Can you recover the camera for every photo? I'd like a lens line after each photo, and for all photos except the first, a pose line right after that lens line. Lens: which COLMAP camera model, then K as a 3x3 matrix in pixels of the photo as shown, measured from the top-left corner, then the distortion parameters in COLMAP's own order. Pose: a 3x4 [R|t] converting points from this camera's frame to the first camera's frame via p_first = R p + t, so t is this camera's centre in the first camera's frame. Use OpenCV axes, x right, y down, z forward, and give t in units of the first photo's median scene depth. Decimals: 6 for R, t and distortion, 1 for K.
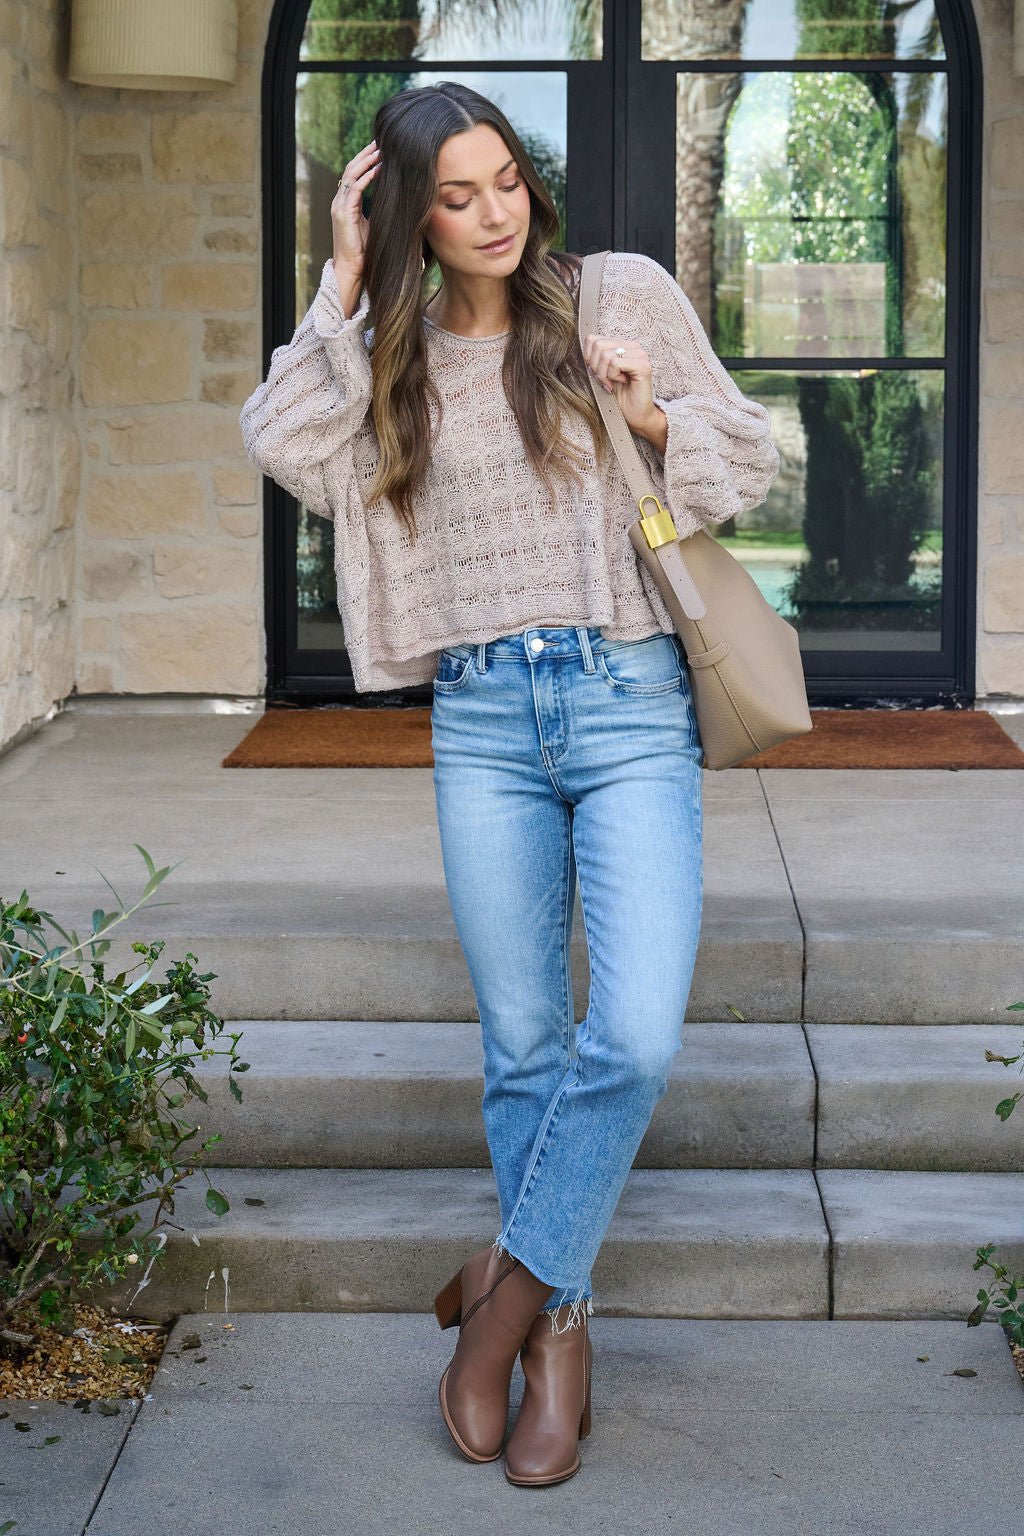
lens RADIAL K [[3552.2, 0, 607.6], [0, 3552.2, 766.3], [0, 0, 1]] dist [0.009933, 0.000000]
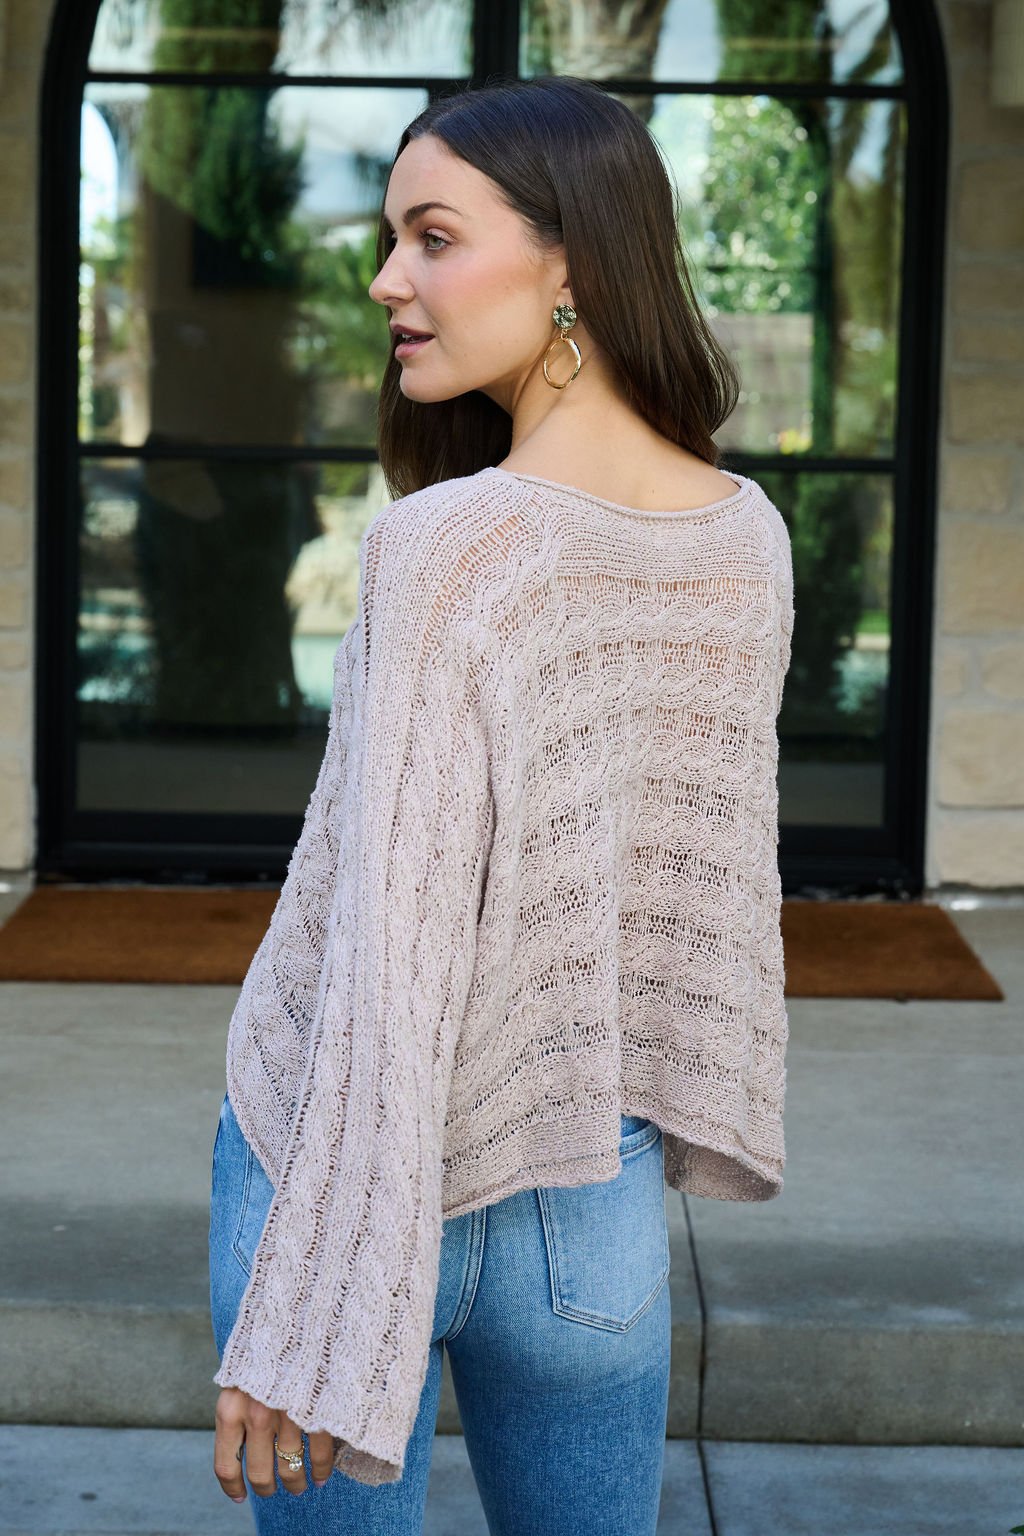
lens RADIAL K [[3449.1, 0, 587.0], [0, 3449.1, 796.6], [0, 0, 1]] dist [0.016343, 0.000000]
pose [[0.999668, 0.017348, 0.019067, 0.013789], [-0.017454, 0.999833, 0.005398, -0.047030], [-0.018970, -0.005729, 0.999804, 0.251876]]
